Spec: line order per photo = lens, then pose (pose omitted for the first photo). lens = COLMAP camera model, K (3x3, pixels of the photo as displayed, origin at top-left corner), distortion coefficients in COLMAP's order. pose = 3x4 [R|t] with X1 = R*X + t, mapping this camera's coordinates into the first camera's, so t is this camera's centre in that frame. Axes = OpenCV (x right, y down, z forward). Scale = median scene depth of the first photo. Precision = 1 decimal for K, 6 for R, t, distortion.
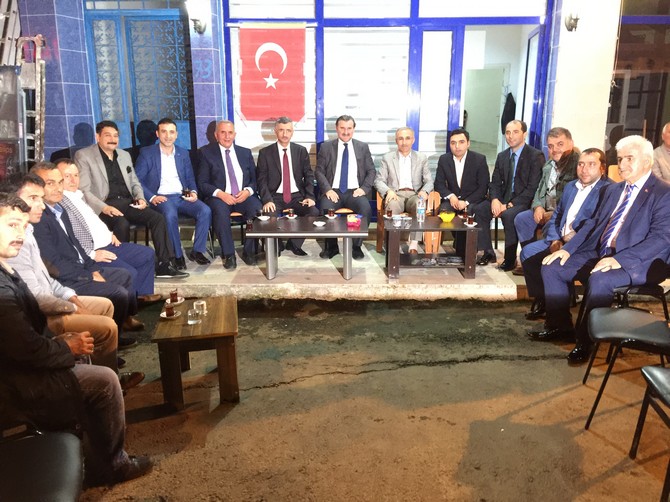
lens RADIAL K [[566.2, 0, 336.8], [0, 566.2, 239.0], [0, 0, 1]] dist [0.102051, -0.162628]
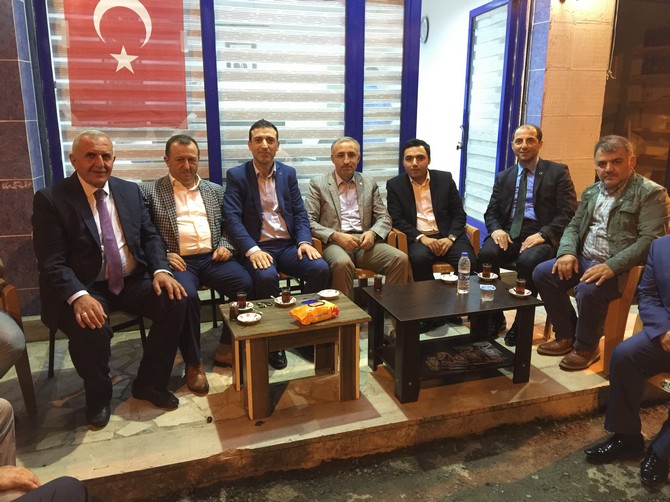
lens RADIAL K [[563.6, 0, 331.7], [0, 563.6, 237.7], [0, 0, 1]] dist [0.105385, -0.156968]
pose [[0.945930, -0.073833, 0.315858, -0.139751], [0.073579, 0.997208, 0.012749, -0.106521], [-0.315917, 0.011180, 0.948721, 0.464433]]
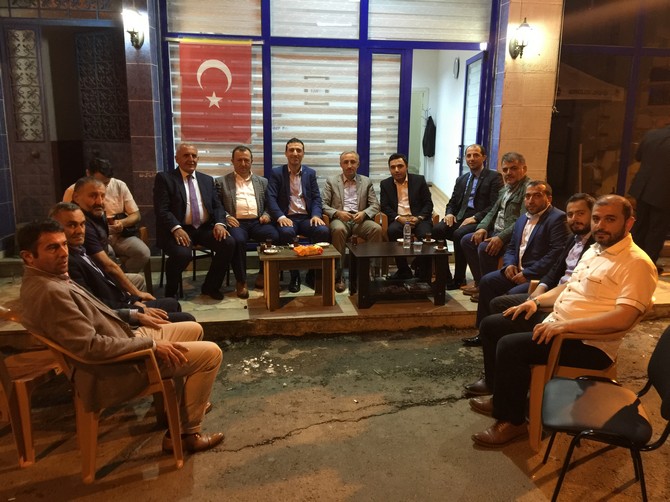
lens RADIAL K [[563.6, 0, 331.7], [0, 563.6, 237.7], [0, 0, 1]] dist [0.105385, -0.156968]
pose [[0.986263, -0.021063, 0.163832, -0.102188], [0.026476, 0.999171, -0.030927, -0.020343], [-0.163045, 0.034840, 0.986003, 0.067248]]
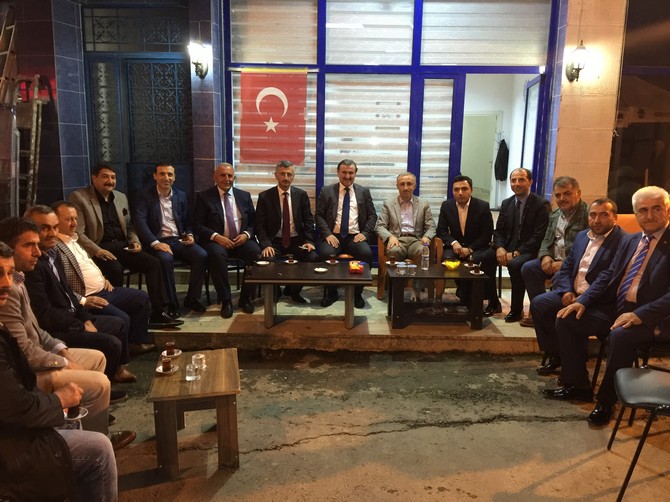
lens RADIAL K [[563.6, 0, 331.7], [0, 563.6, 237.7], [0, 0, 1]] dist [0.105385, -0.156968]
pose [[0.999831, 0.013108, 0.012911, -0.024550], [-0.012141, 0.997307, -0.072322, -0.012288], [-0.013824, 0.072153, 0.997298, 0.033154]]
